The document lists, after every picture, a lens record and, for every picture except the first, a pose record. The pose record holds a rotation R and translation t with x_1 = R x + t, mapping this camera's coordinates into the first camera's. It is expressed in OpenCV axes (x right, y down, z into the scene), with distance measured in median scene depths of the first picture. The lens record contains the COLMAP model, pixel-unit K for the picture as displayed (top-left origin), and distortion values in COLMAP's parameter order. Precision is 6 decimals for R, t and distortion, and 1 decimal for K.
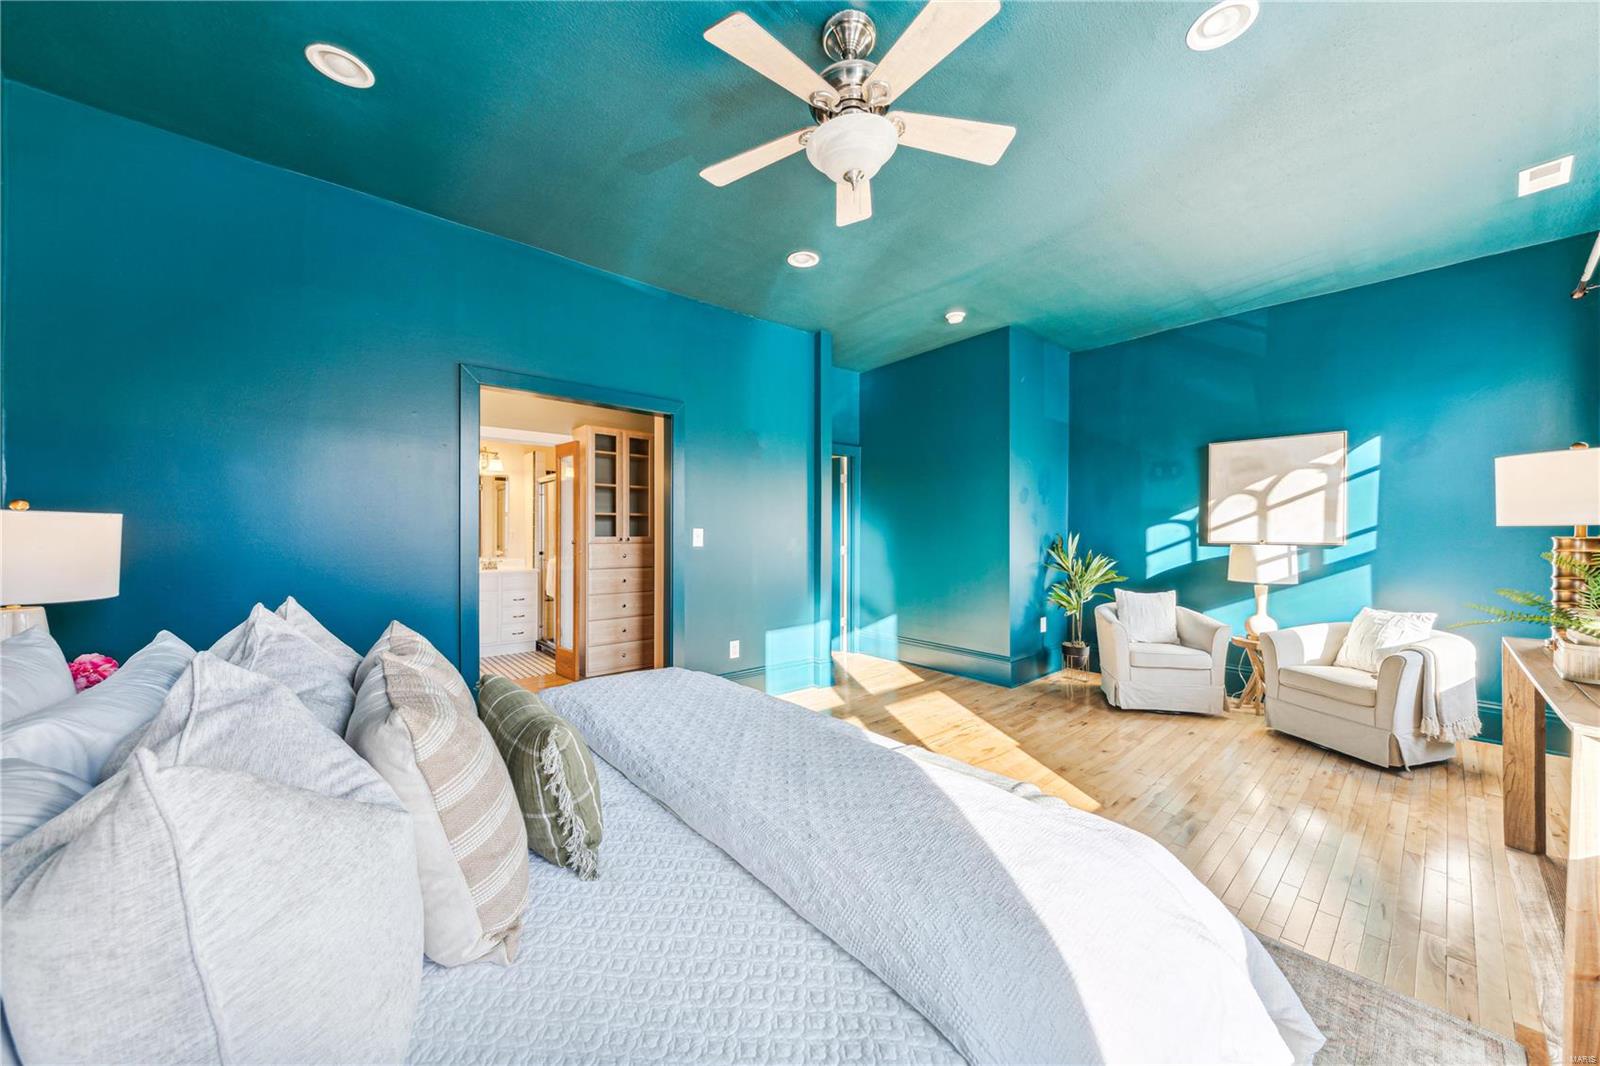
lens RADIAL K [[551.0, 0, 801.1], [0, 551.0, 539.9], [0, 0, 1]] dist [-0.001531, -0.000285]
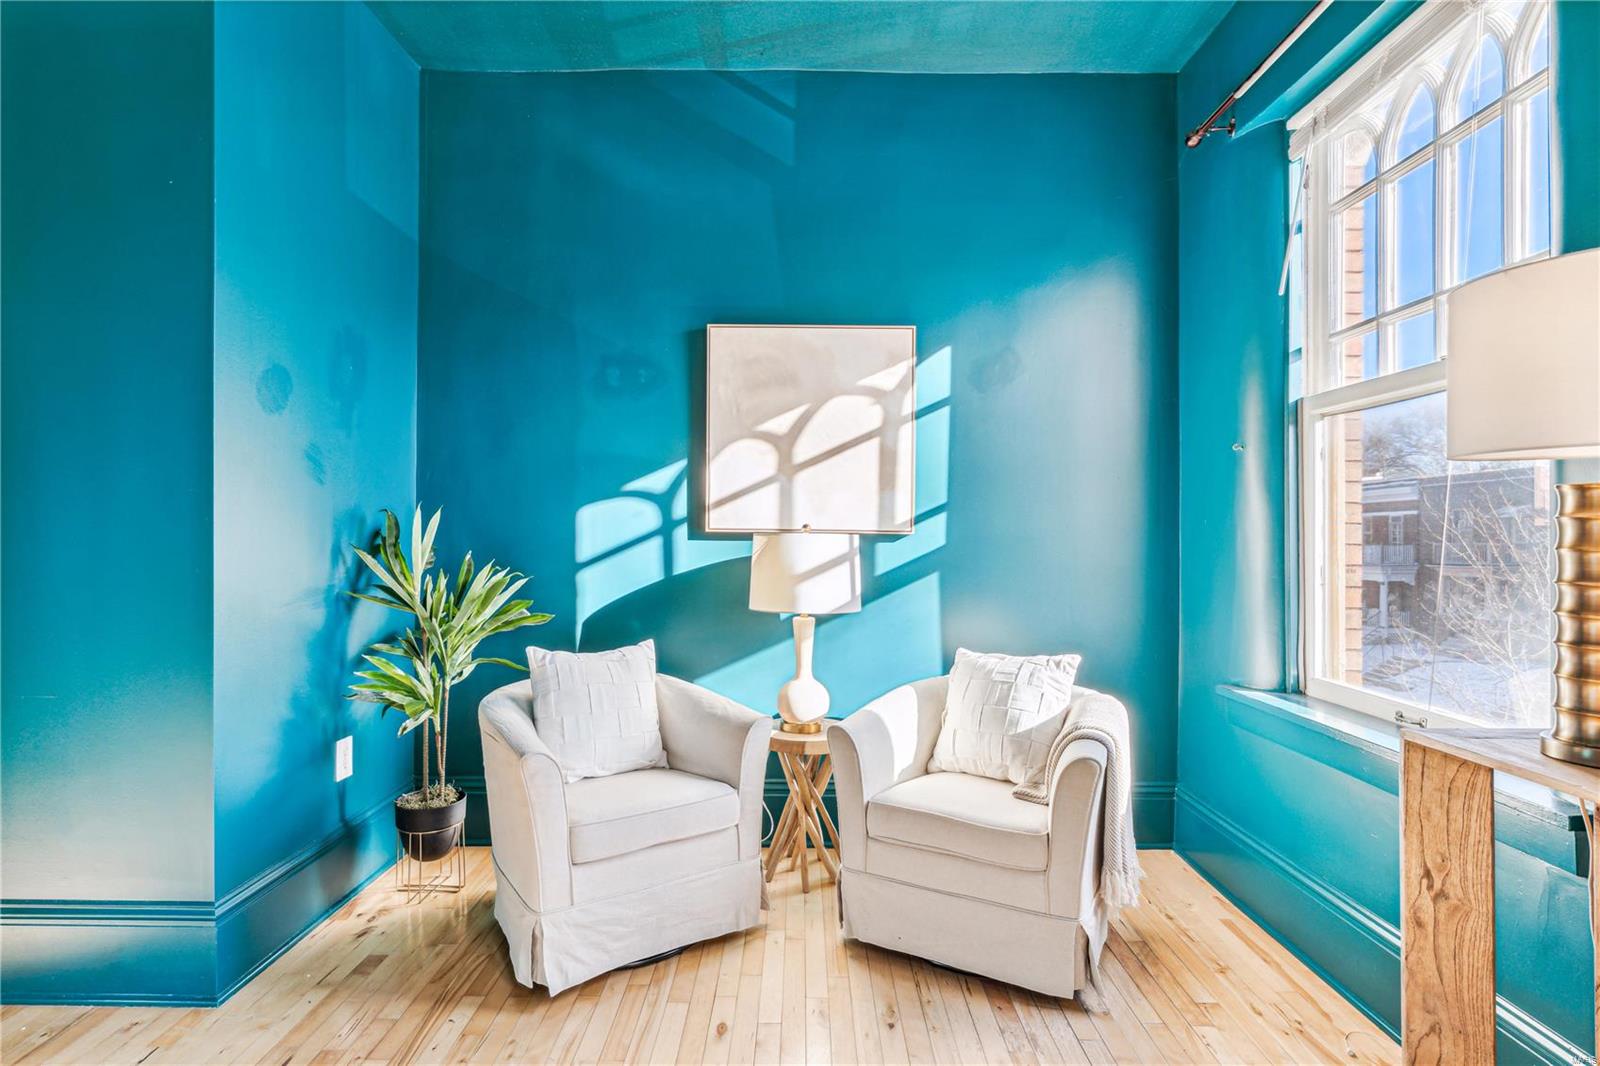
lens RADIAL K [[832.4, 0, 797.1], [0, 832.4, 544.8], [0, 0, 1]] dist [0.005180, 0.000836]
pose [[0.655360, 0.006691, 0.755287, 0.244533], [0.004746, 0.999905, -0.012976, 0.024008], [-0.755301, 0.012089, 0.655266, 0.460077]]
